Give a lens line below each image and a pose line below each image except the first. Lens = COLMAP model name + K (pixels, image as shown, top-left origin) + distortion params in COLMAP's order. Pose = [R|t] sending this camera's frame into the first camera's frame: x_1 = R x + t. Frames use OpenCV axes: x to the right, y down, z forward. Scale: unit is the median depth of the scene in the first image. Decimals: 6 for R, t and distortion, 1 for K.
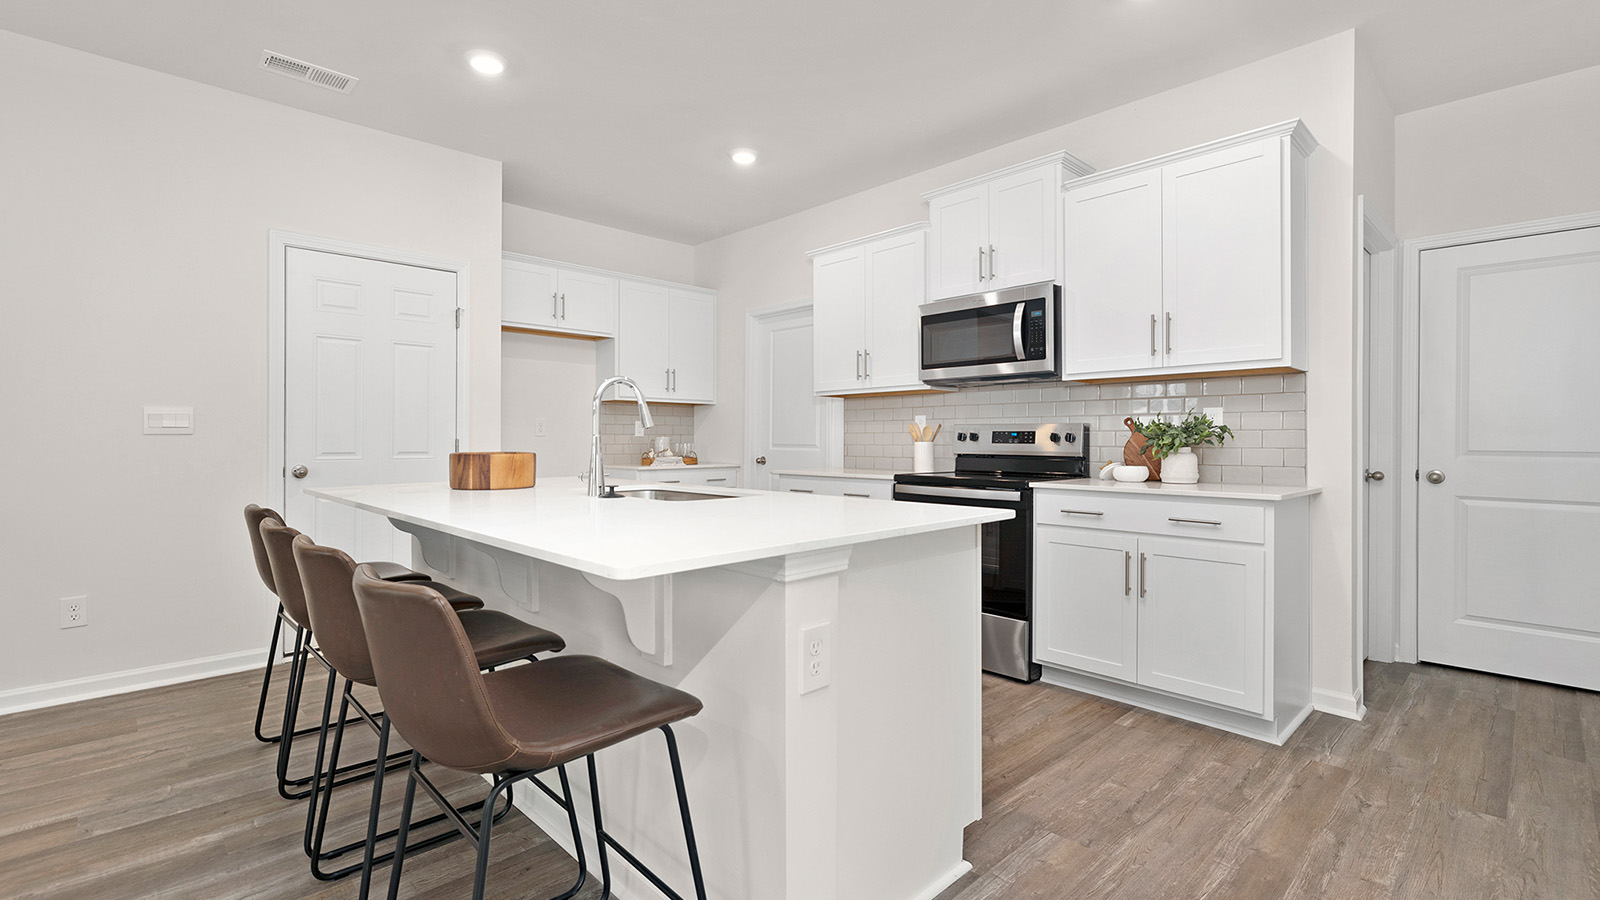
lens RADIAL K [[685.3, 0, 784.4], [0, 685.3, 439.9], [0, 0, 1]] dist [-0.001379, -0.000876]
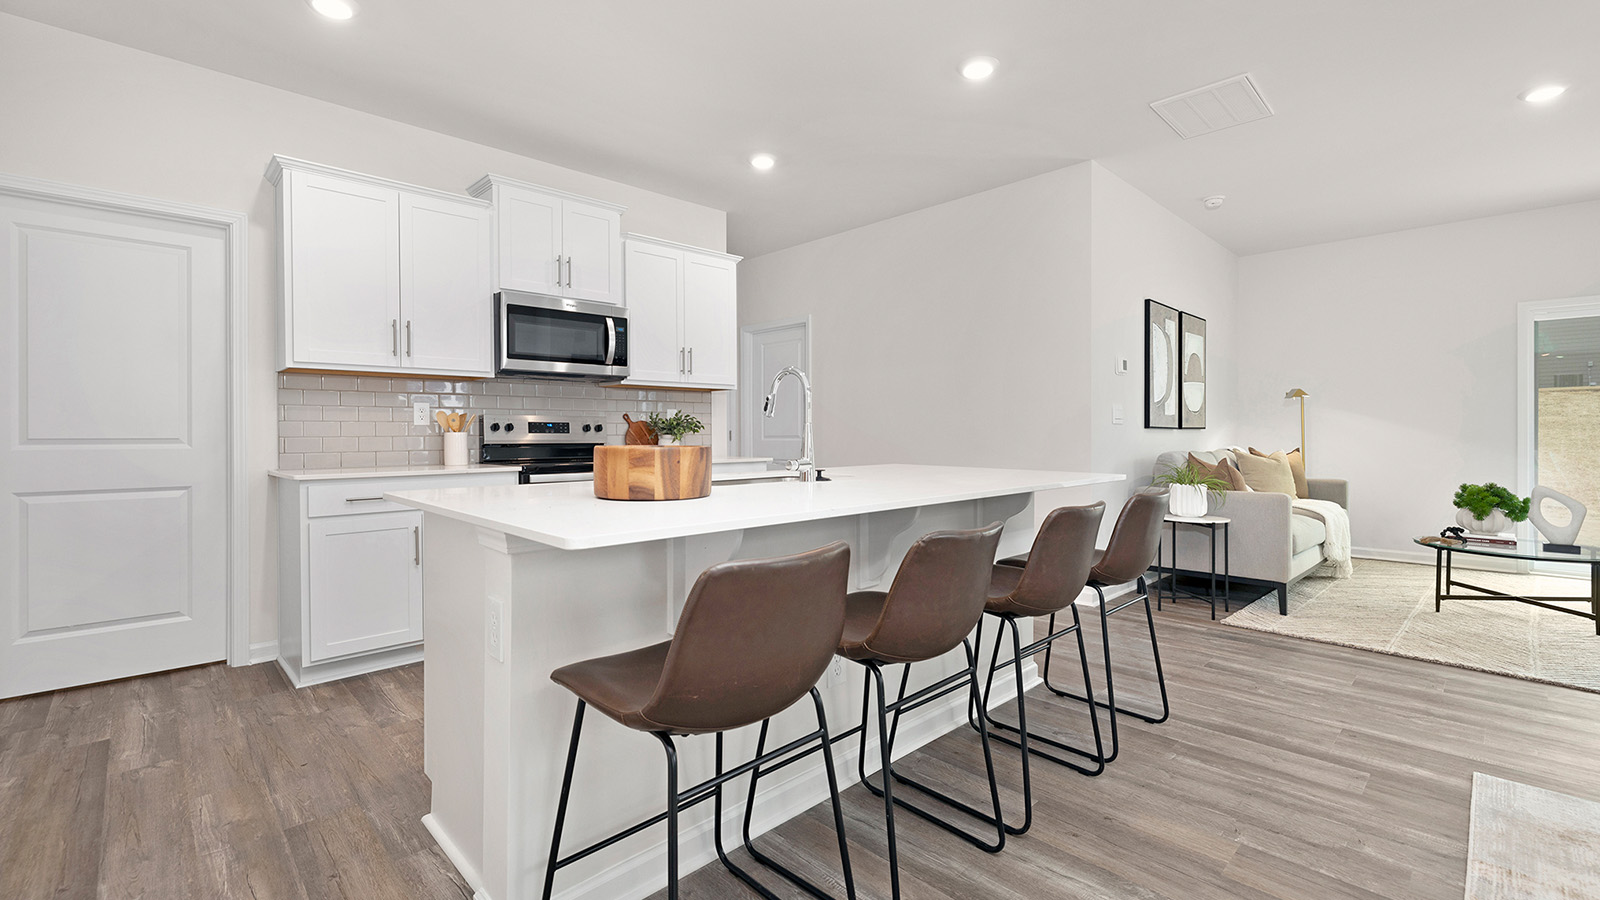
lens RADIAL K [[685.3, 0, 807.6], [0, 685.3, 443.1], [0, 0, 1]] dist [-0.001379, -0.000876]
pose [[-0.022725, -0.016122, 0.999612, -0.839641], [0.005200, 0.999855, 0.016244, 0.005535], [-0.999728, 0.005567, -0.022638, 0.637277]]
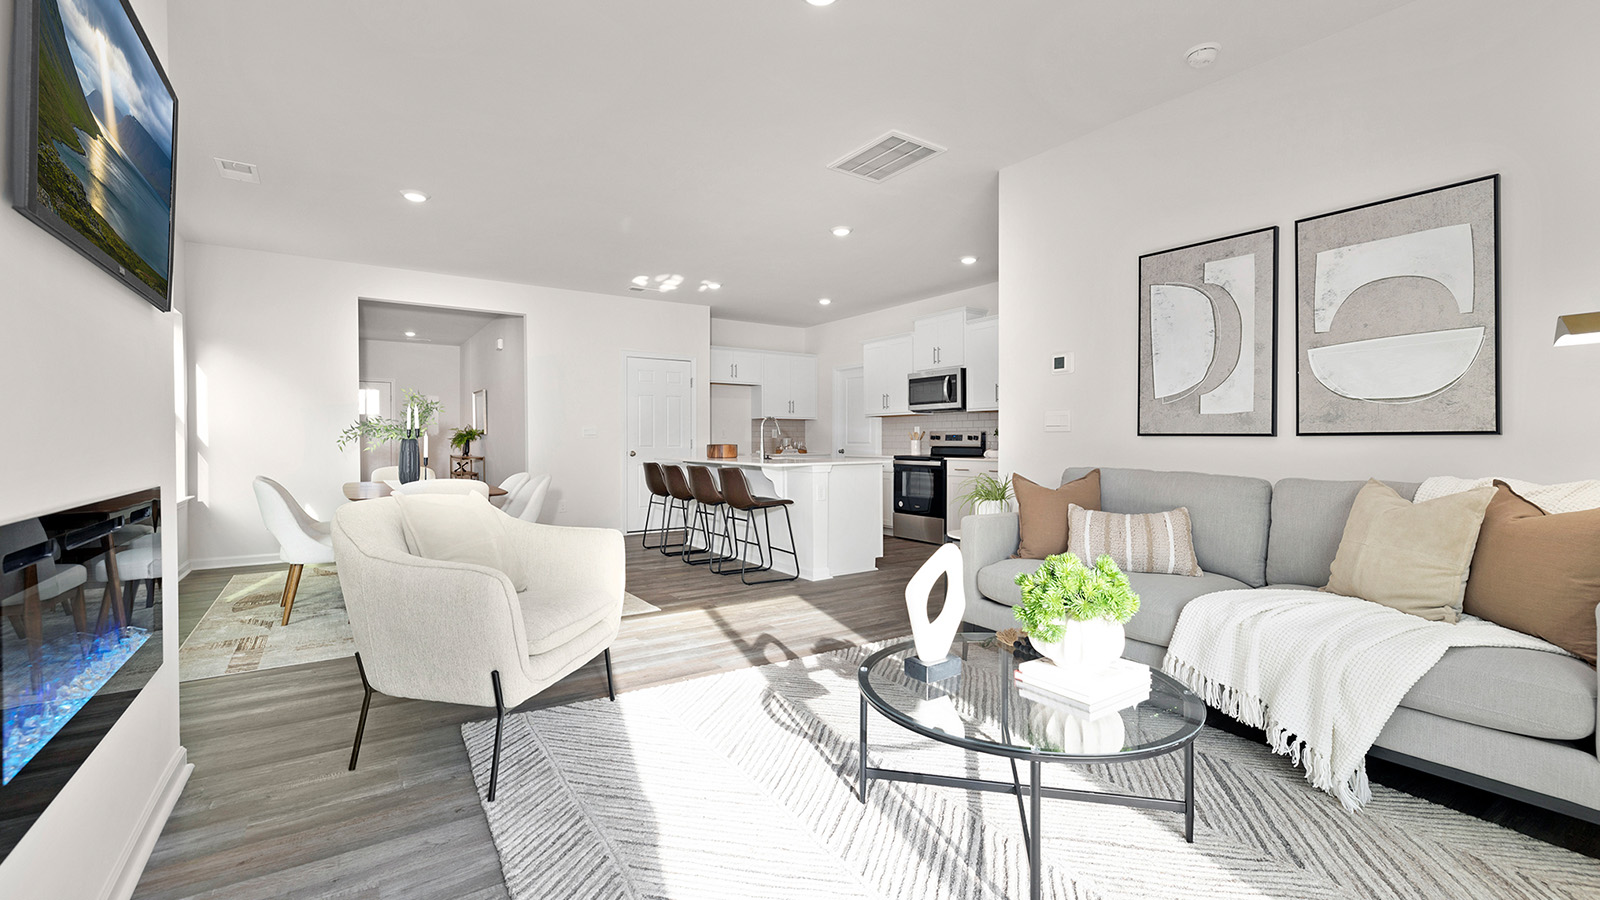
lens RADIAL K [[685.3, 0, 802.4], [0, 685.3, 443.3], [0, 0, 1]] dist [-0.001379, -0.000876]
pose [[0.987233, -0.002465, -0.159263, 0.225346], [0.002813, 0.999994, 0.001959, 0.008430], [0.159257, -0.002382, 0.987234, -1.165541]]
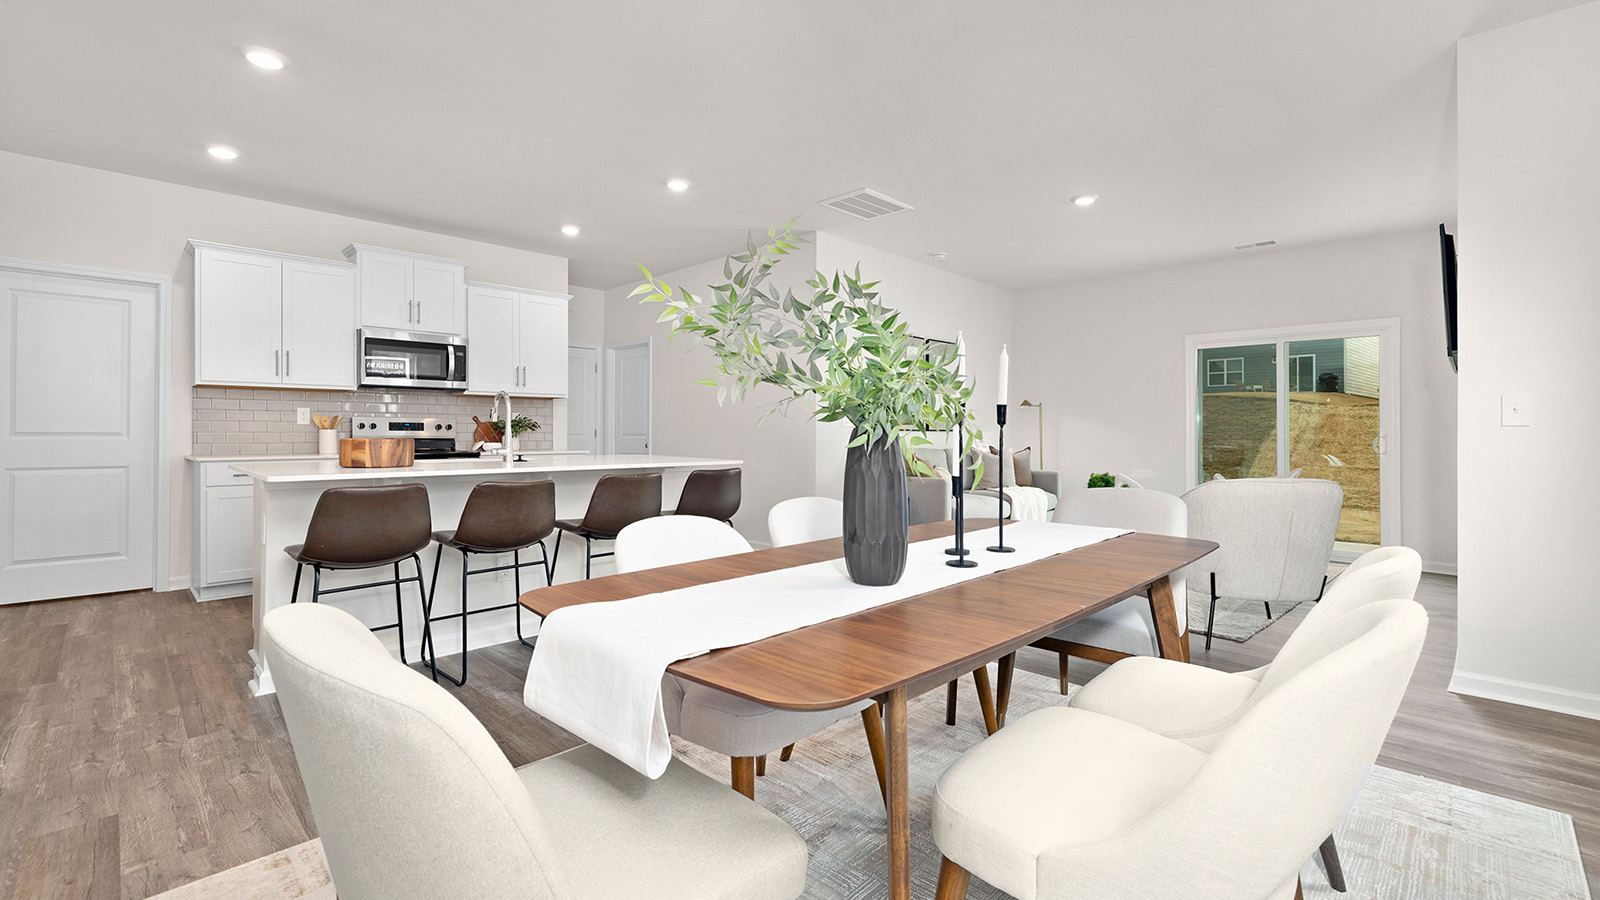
lens RADIAL K [[685.3, 0, 802.0], [0, 685.3, 437.2], [0, 0, 1]] dist [-0.001379, -0.000876]
pose [[-0.040768, -0.009974, 0.999119, -1.267081], [-0.002260, 0.999949, 0.009890, 0.002651], [-0.999166, -0.001855, -0.040788, 0.207638]]
